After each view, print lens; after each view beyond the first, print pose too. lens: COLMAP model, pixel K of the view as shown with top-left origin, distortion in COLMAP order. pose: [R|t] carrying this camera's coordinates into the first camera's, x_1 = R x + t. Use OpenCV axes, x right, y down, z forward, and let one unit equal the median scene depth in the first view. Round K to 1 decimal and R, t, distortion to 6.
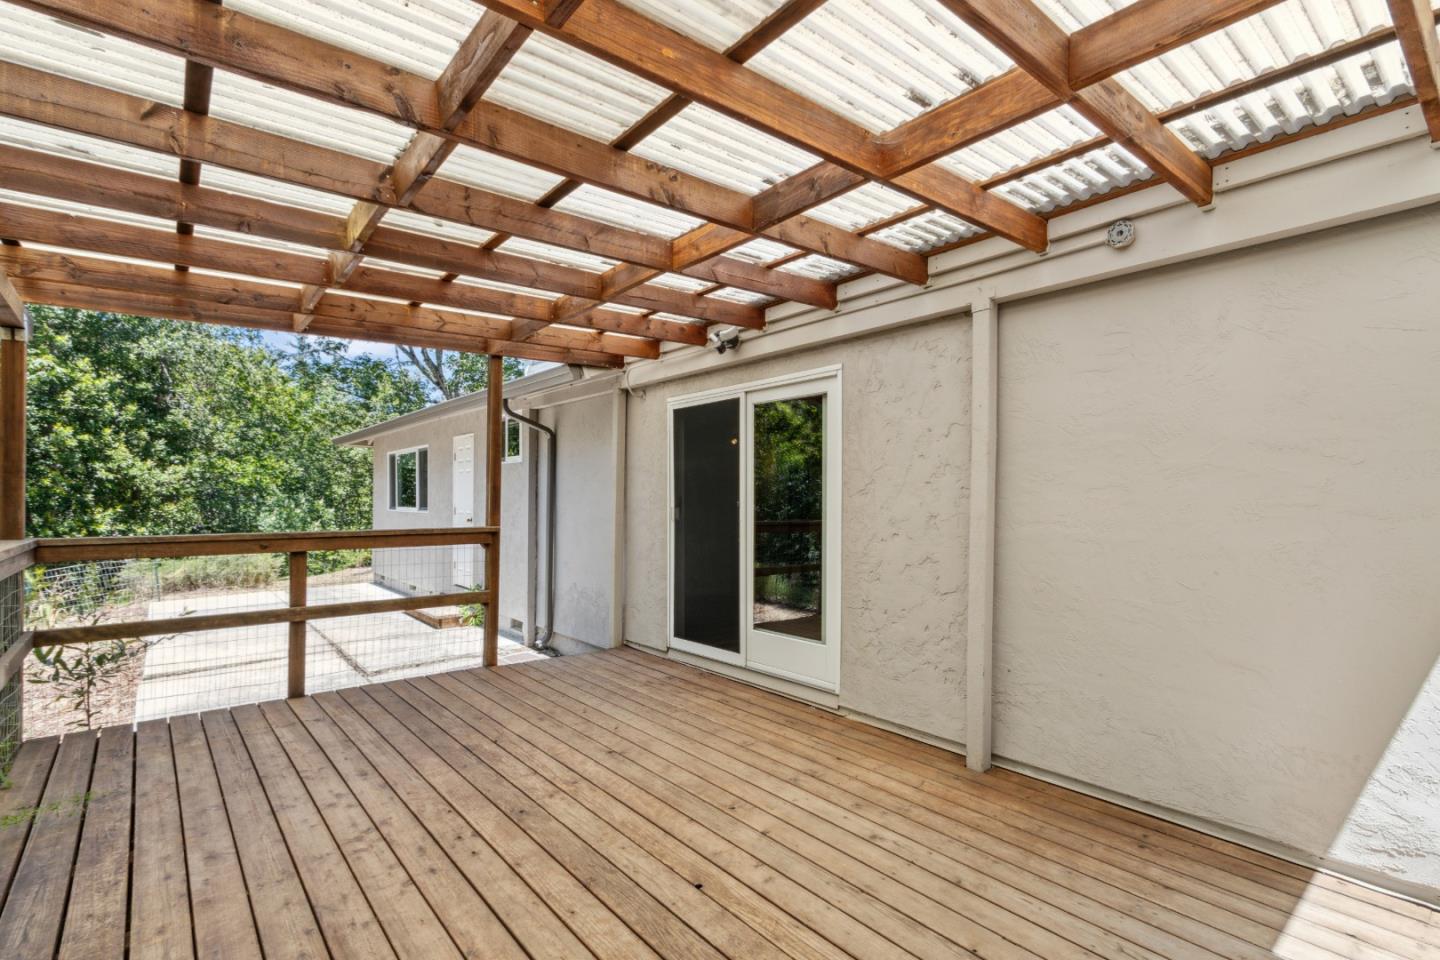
lens RADIAL K [[684.6, 0, 716.2], [0, 684.6, 503.5], [0, 0, 1]] dist [0.000216, -0.000927]
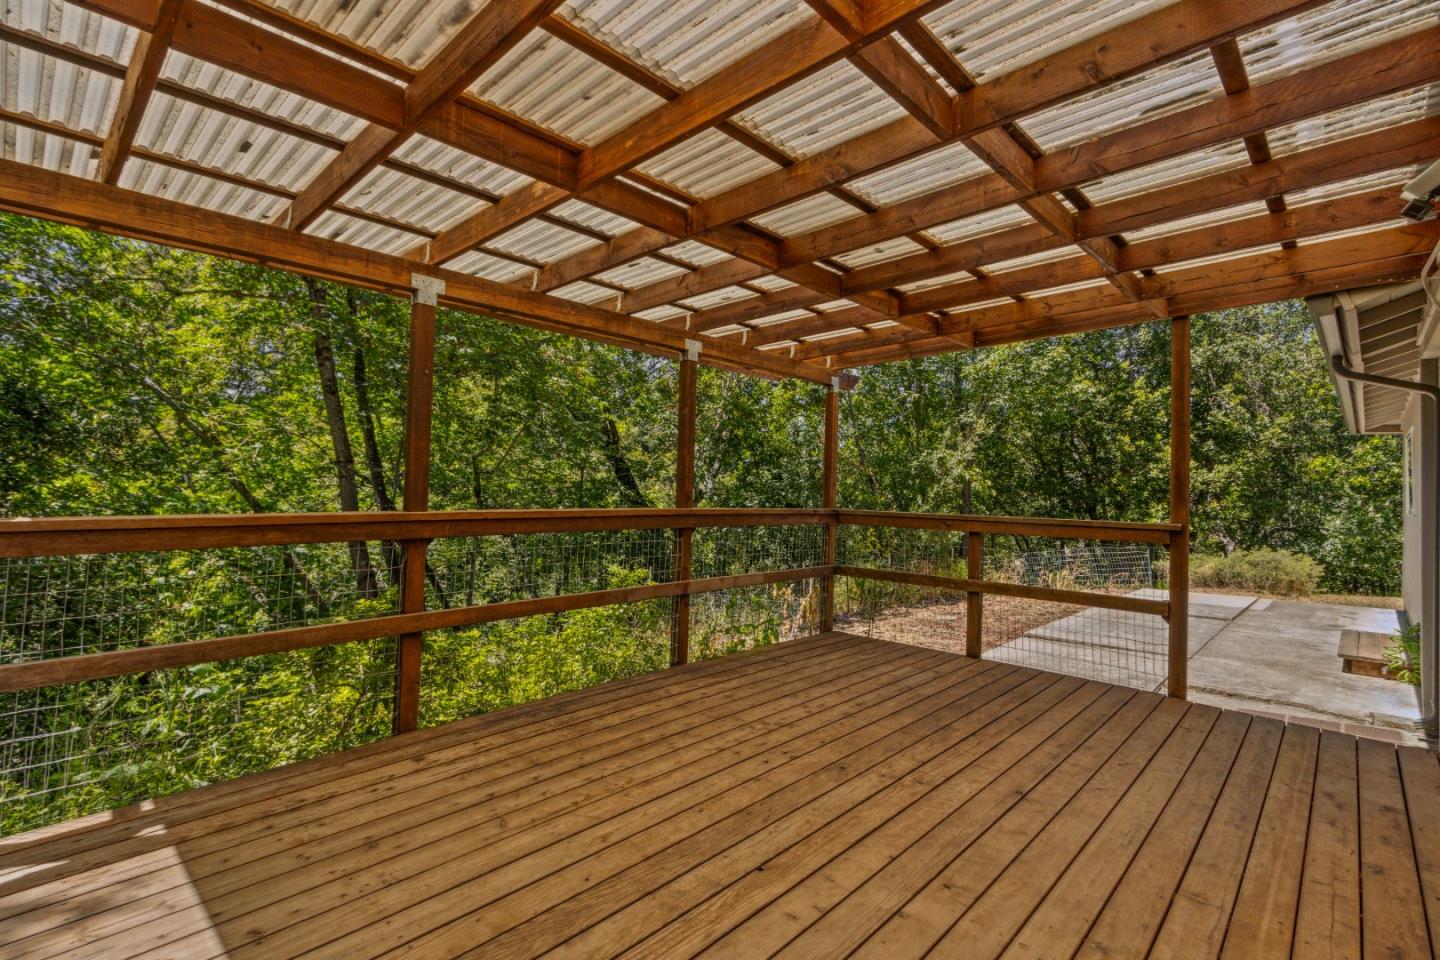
lens RADIAL K [[664.0, 0, 696.6], [0, 664.0, 453.5], [0, 0, 1]] dist [0.010373, -0.000093]
pose [[0.101999, -0.047405, -0.993654, 0.553044], [-0.028774, 0.998305, -0.050581, 0.007101], [0.994368, 0.033750, 0.100462, 0.461965]]
